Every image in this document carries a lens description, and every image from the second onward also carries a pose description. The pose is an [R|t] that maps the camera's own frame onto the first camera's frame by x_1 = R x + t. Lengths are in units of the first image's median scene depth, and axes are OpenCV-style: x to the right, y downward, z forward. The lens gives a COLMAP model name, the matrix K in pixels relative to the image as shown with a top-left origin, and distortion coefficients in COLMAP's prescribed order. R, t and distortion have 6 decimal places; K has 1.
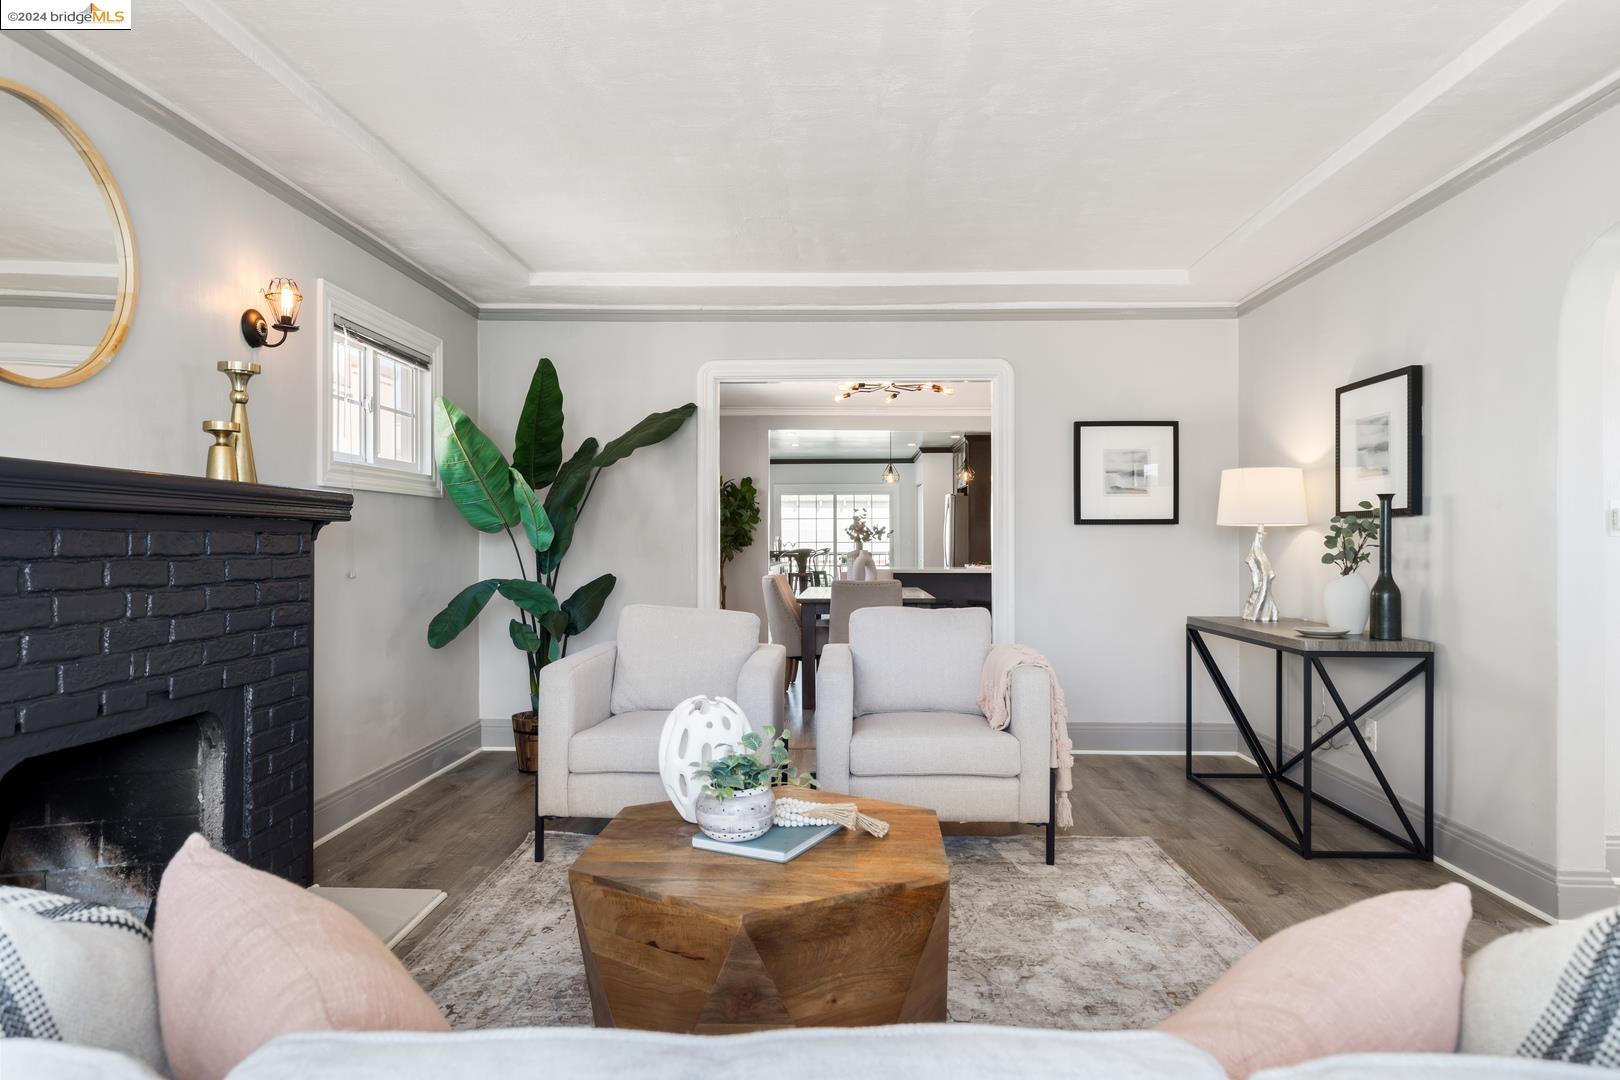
lens RADIAL K [[974.3, 0, 814.1], [0, 974.3, 540.1], [0, 0, 1]] dist [0.002504, -0.000052]
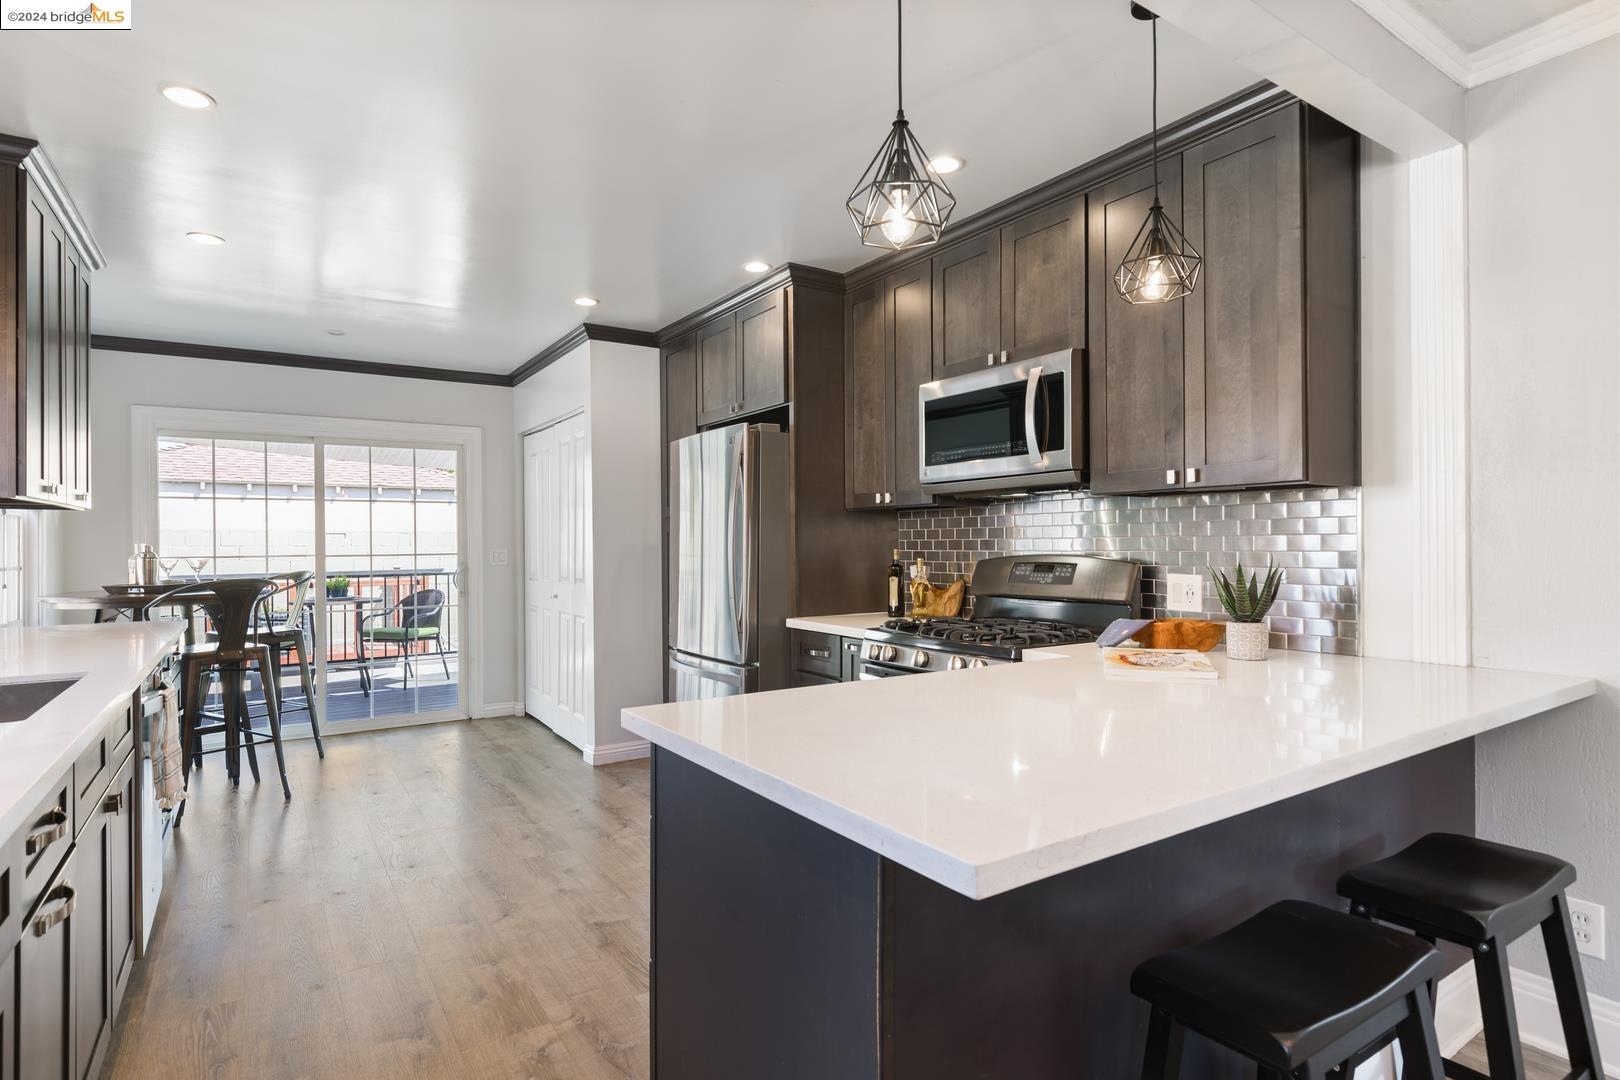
lens RADIAL K [[839.3, 0, 822.9], [0, 839.3, 540.6], [0, 0, 1]] dist [-0.000697, -0.001661]
pose [[0.812446, -0.004459, 0.583020, -0.043415], [0.004752, 0.999988, 0.001026, -0.011435], [-0.583017, 0.001937, 0.812457, 1.839104]]
